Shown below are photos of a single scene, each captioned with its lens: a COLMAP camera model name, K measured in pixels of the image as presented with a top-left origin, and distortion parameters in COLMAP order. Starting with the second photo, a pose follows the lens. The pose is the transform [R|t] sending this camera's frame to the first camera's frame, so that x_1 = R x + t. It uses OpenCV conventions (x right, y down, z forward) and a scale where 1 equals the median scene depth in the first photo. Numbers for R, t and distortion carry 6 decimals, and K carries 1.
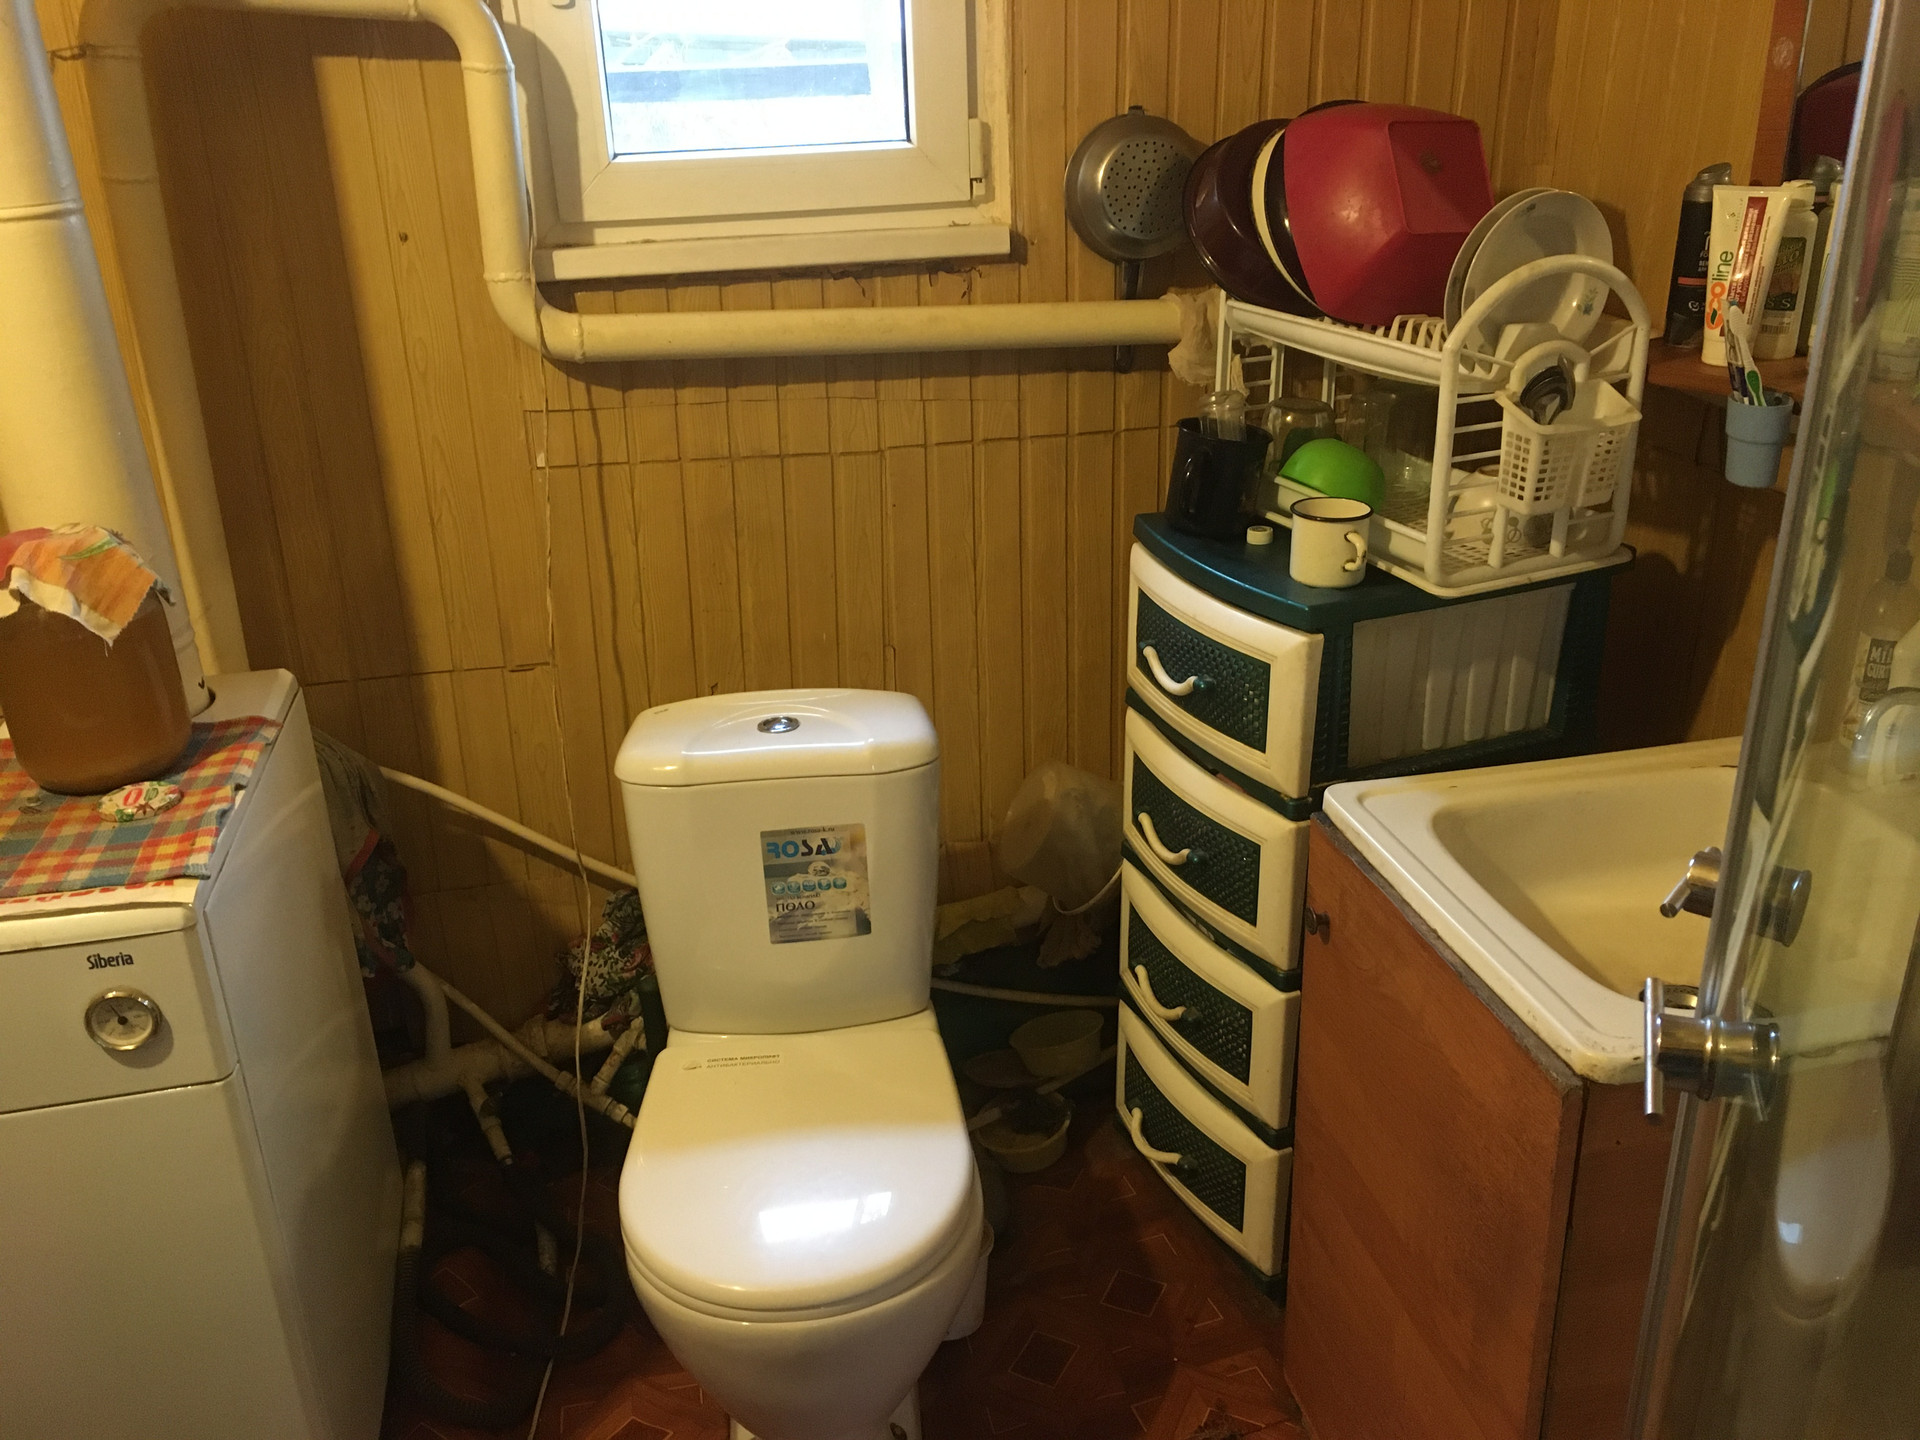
lens RADIAL K [[1636.4, 0, 952.9], [0, 1636.4, 728.8], [0, 0, 1]] dist [0.071241, -0.090216]
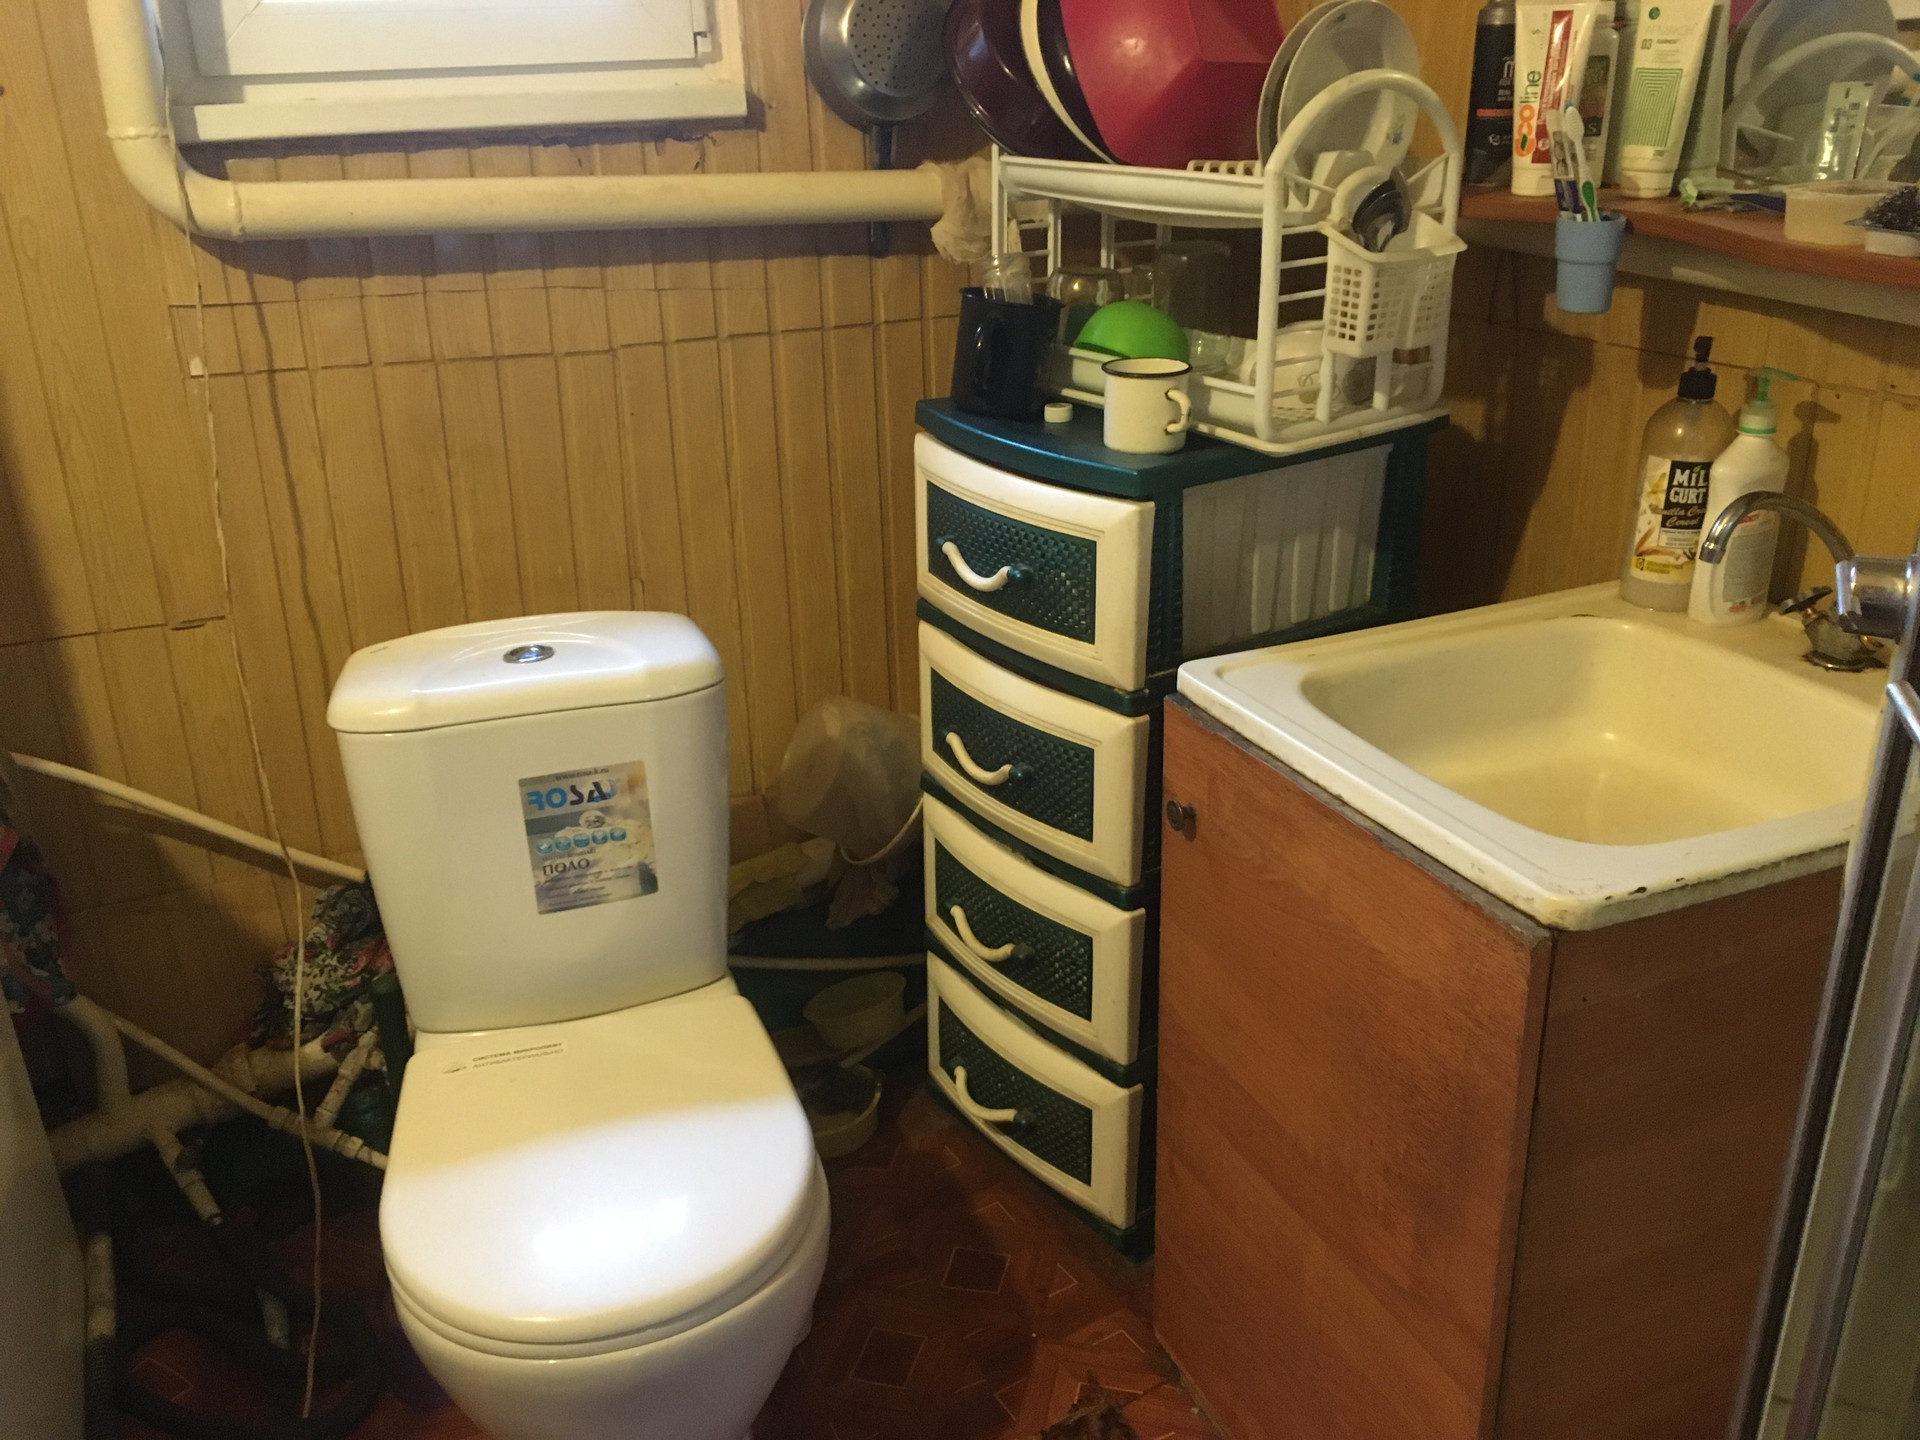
lens RADIAL K [[1636.4, 0, 951.9], [0, 1636.4, 729.5], [0, 0, 1]] dist [0.071241, -0.090216]
pose [[0.978806, -0.075258, 0.190461, -0.054516], [0.076921, 0.997036, -0.001341, 0.051492], [-0.189795, 0.015963, 0.981694, 0.123900]]
